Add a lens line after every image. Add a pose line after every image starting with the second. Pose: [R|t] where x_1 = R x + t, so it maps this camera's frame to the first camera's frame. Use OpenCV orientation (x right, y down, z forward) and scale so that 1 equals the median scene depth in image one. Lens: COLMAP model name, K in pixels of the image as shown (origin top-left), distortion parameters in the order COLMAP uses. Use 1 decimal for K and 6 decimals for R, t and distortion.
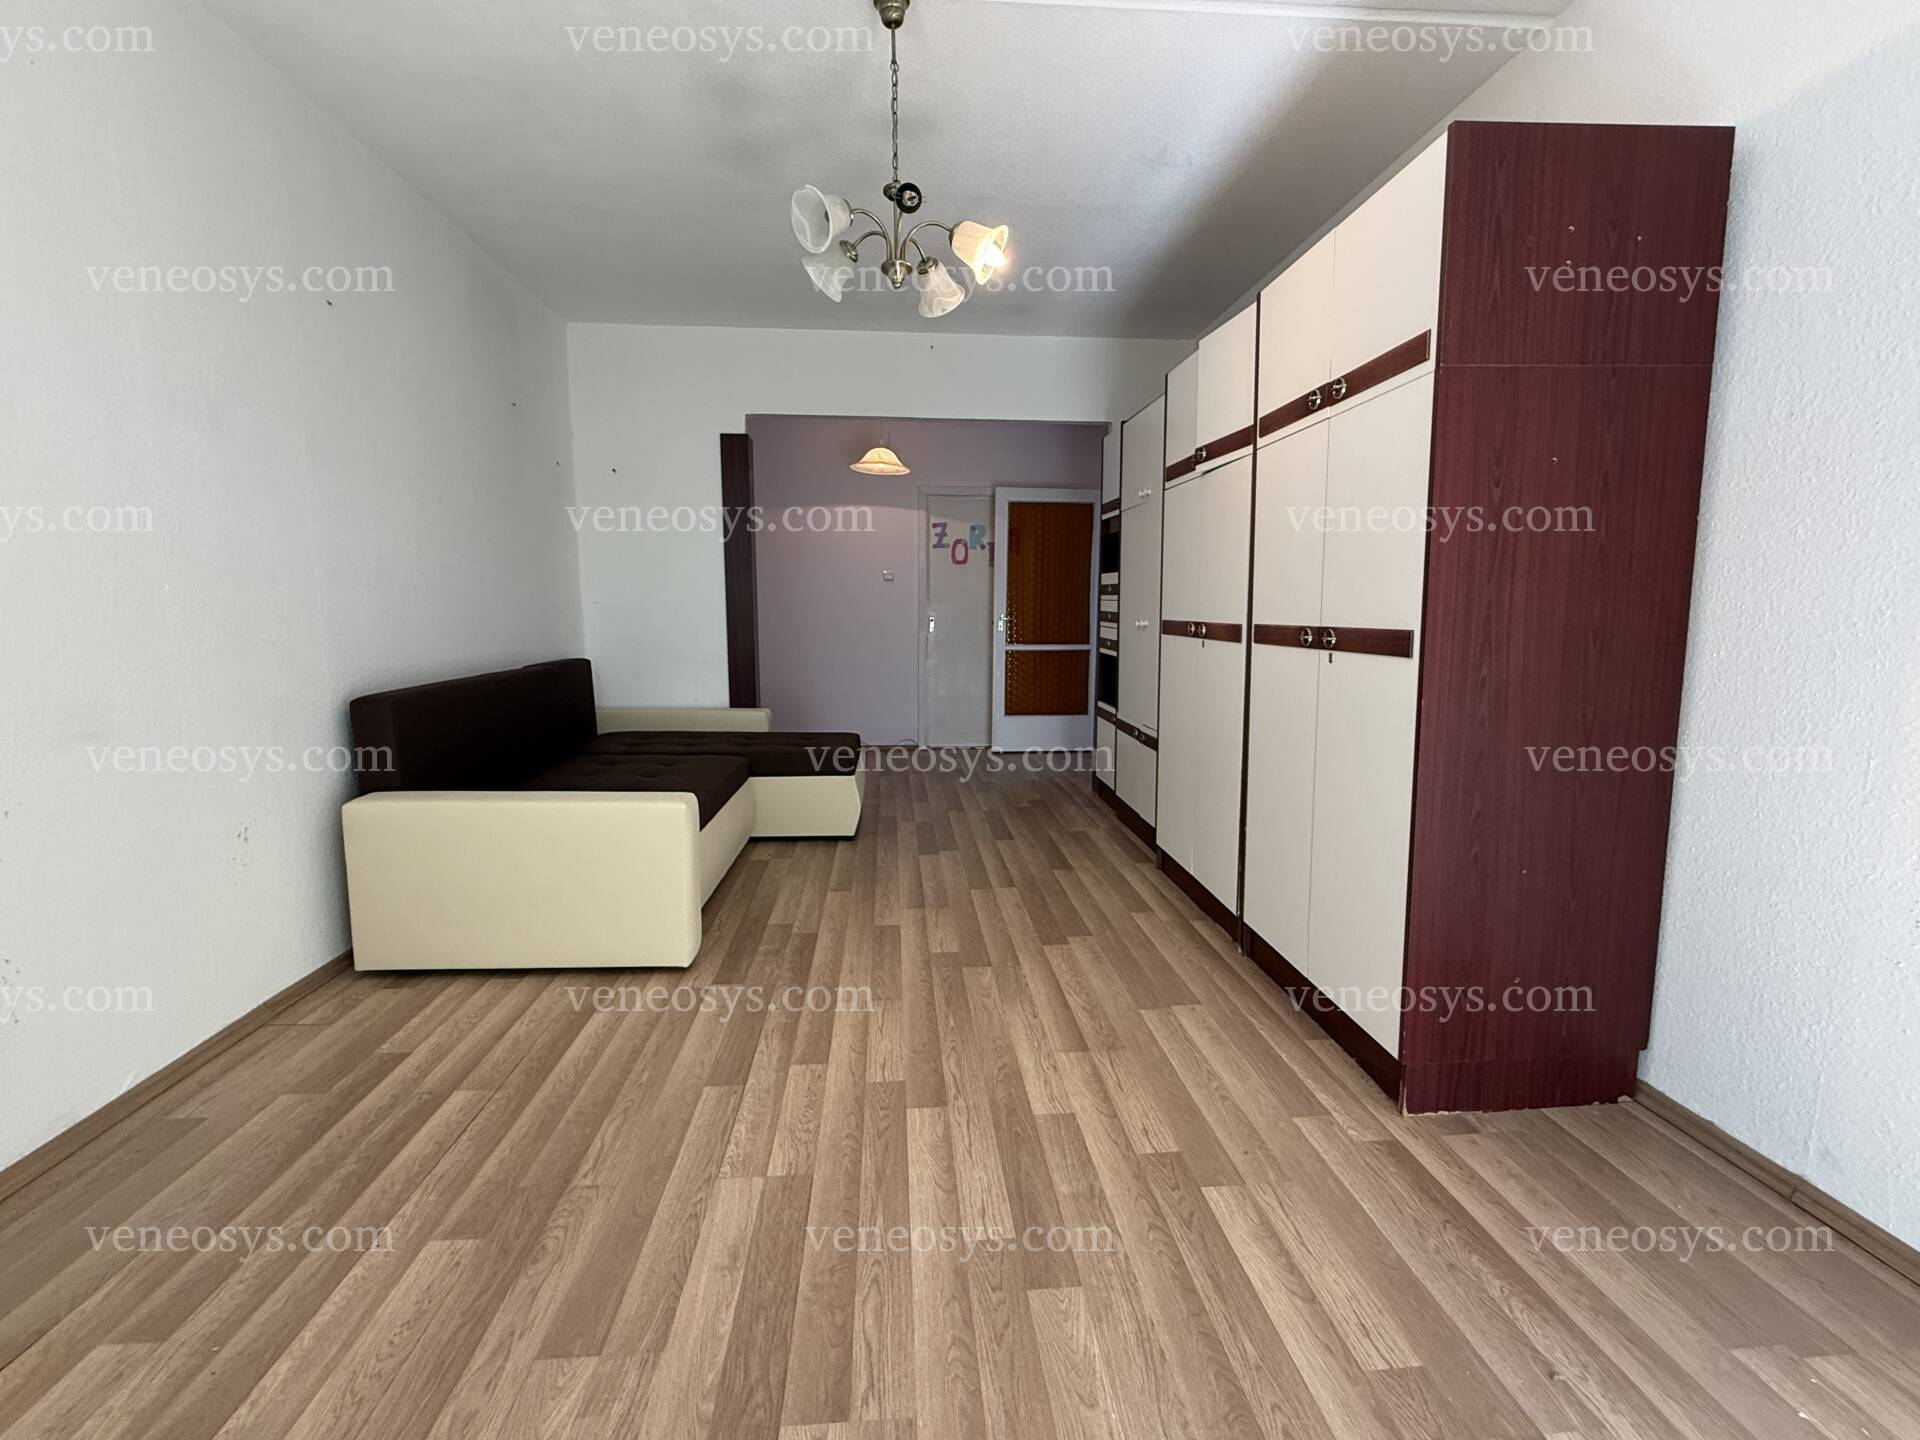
lens RADIAL K [[844.0, 0, 960.0], [0, 844.0, 720.0], [0, 0, 1]] dist [0.015166, -0.011322]
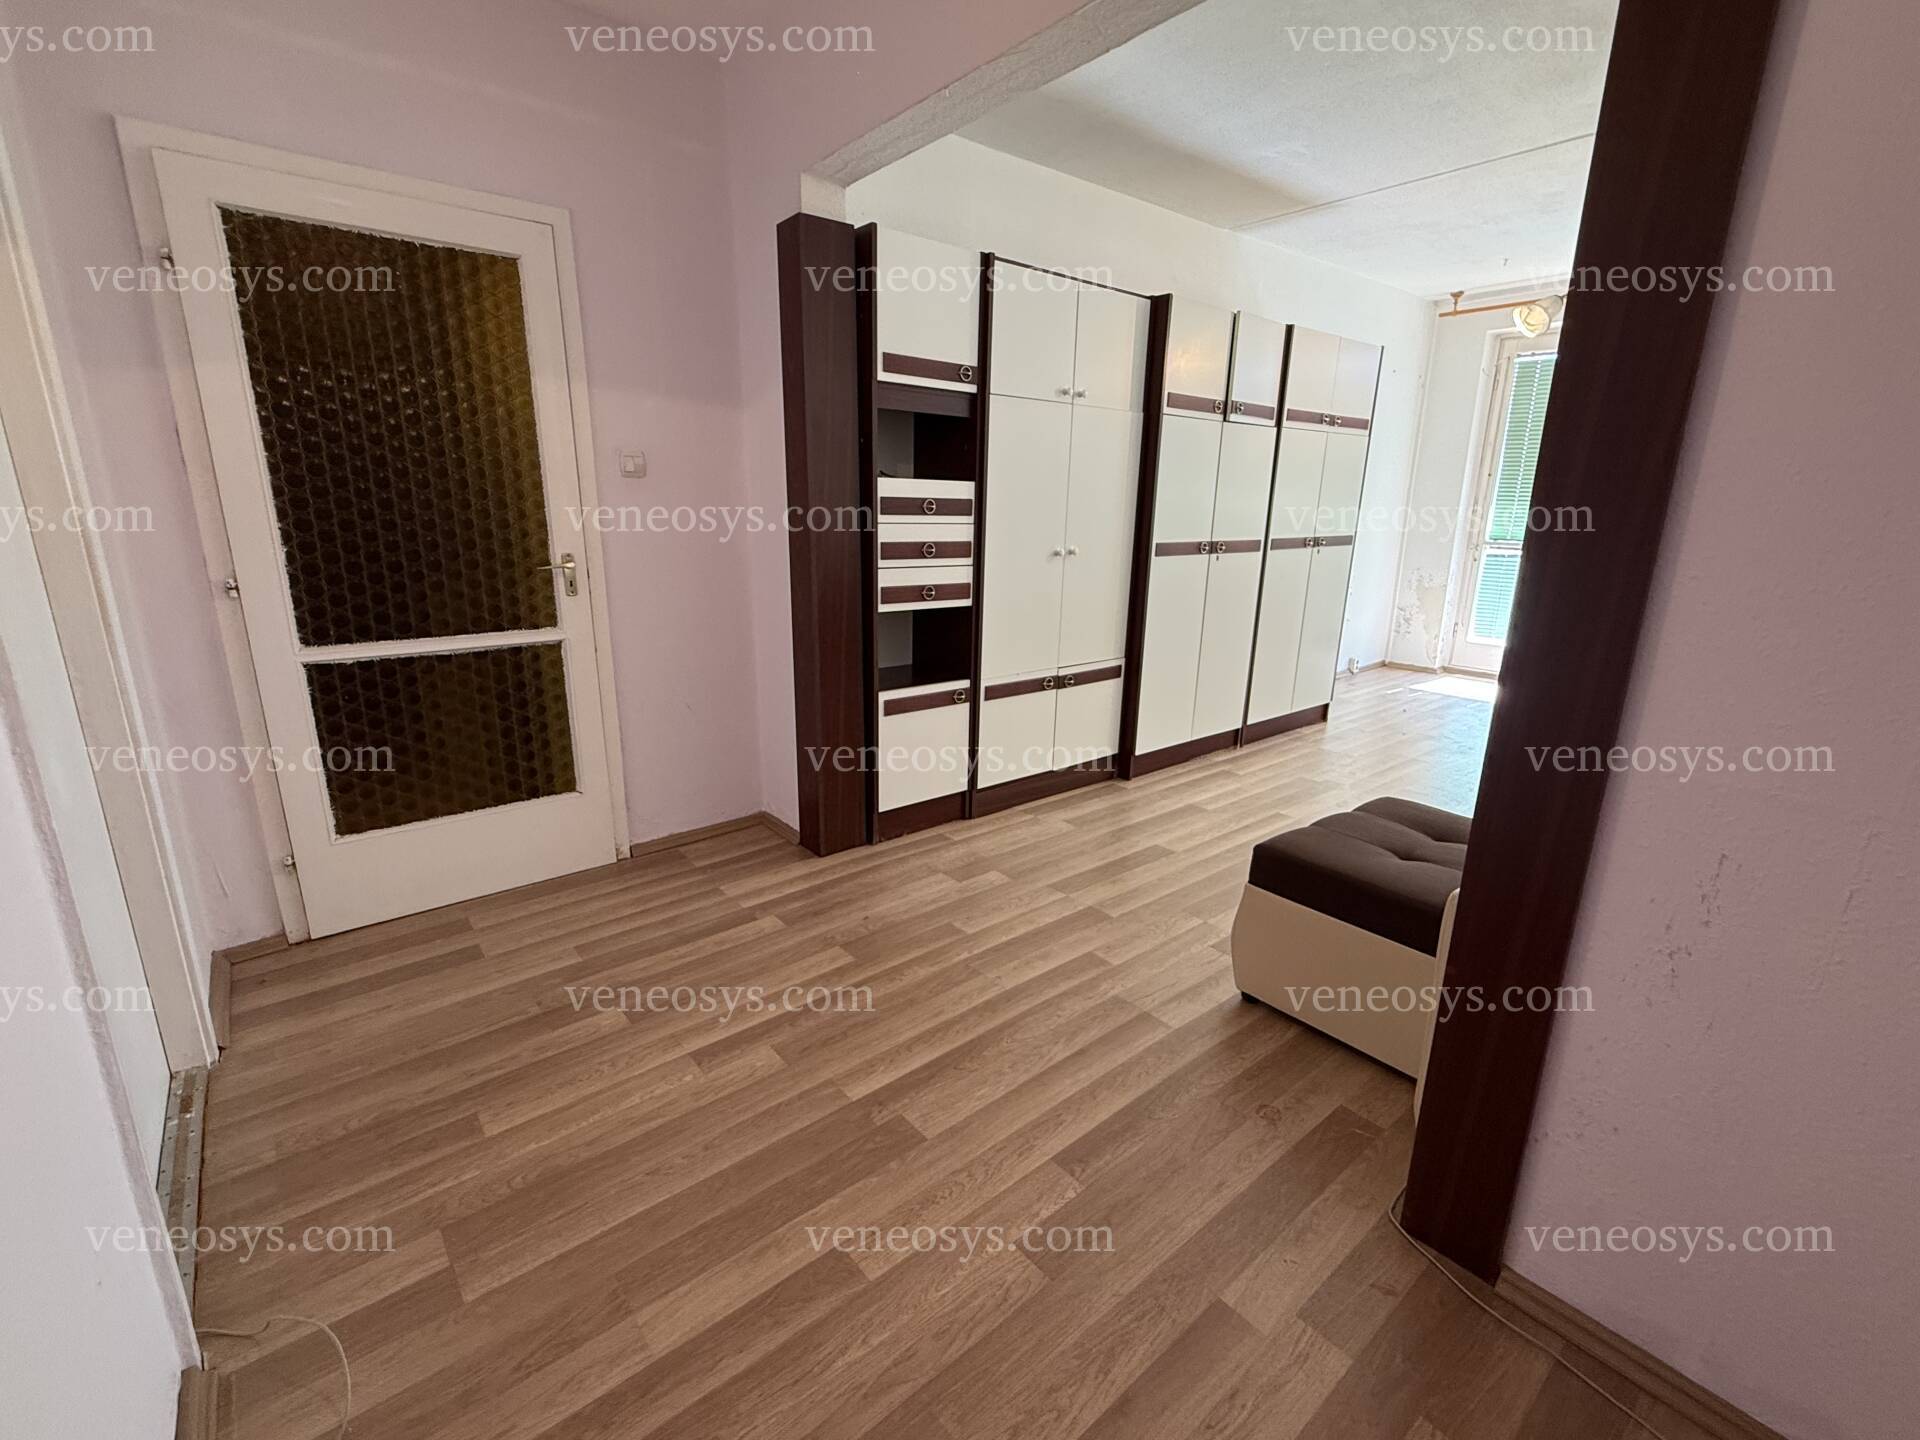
lens RADIAL K [[844.0, 0, 960.0], [0, 844.0, 720.0], [0, 0, 1]] dist [0.015166, -0.011322]
pose [[-0.571879, -0.215903, 0.791416, -0.636688], [0.097601, 0.939985, 0.326960, -0.357435], [-0.814511, 0.264225, -0.516486, 2.307343]]
